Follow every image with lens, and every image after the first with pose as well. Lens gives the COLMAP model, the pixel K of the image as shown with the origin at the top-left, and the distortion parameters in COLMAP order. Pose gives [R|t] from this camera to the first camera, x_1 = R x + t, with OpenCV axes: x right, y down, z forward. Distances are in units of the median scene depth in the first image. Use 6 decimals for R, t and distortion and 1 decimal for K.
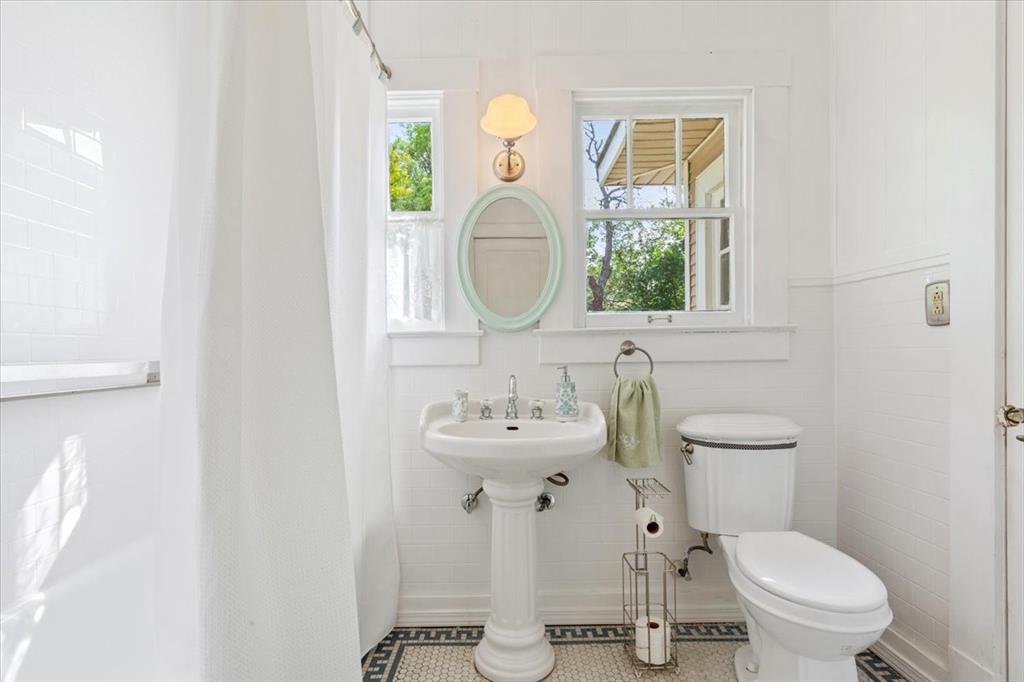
lens RADIAL K [[509.5, 0, 513.0], [0, 509.5, 351.2], [0, 0, 1]] dist [-0.006393, -0.000148]
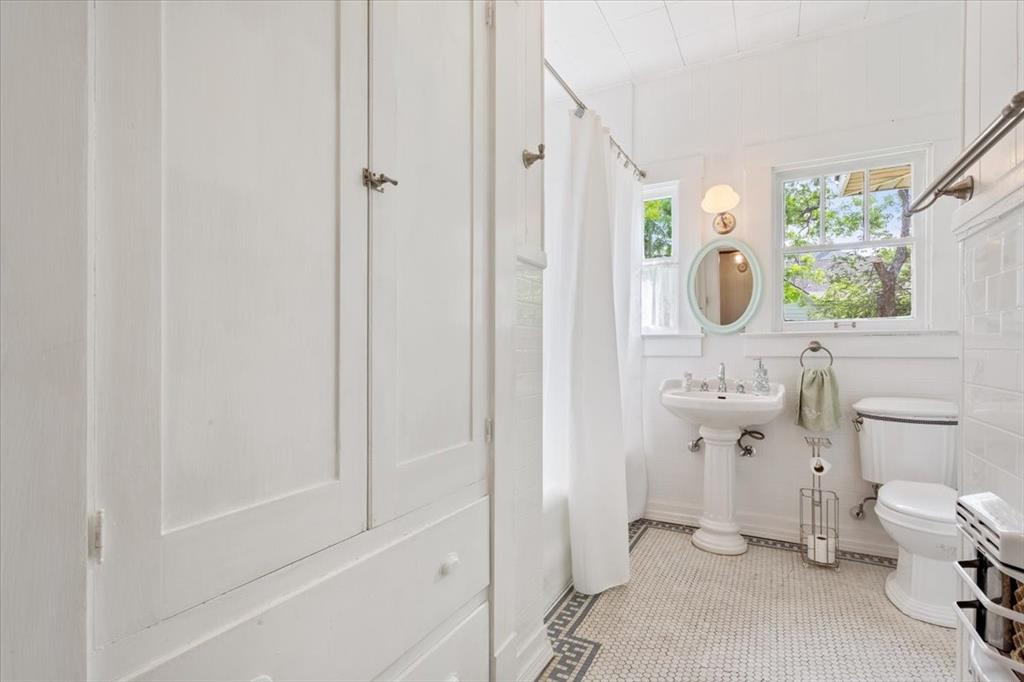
lens RADIAL K [[509.5, 0, 513.0], [0, 509.5, 351.2], [0, 0, 1]] dist [-0.006393, -0.000148]
pose [[0.882322, 0.015960, -0.470376, 0.157454], [-0.011656, 0.999859, 0.012062, -0.000385], [0.470502, -0.005160, 0.882384, -0.628779]]
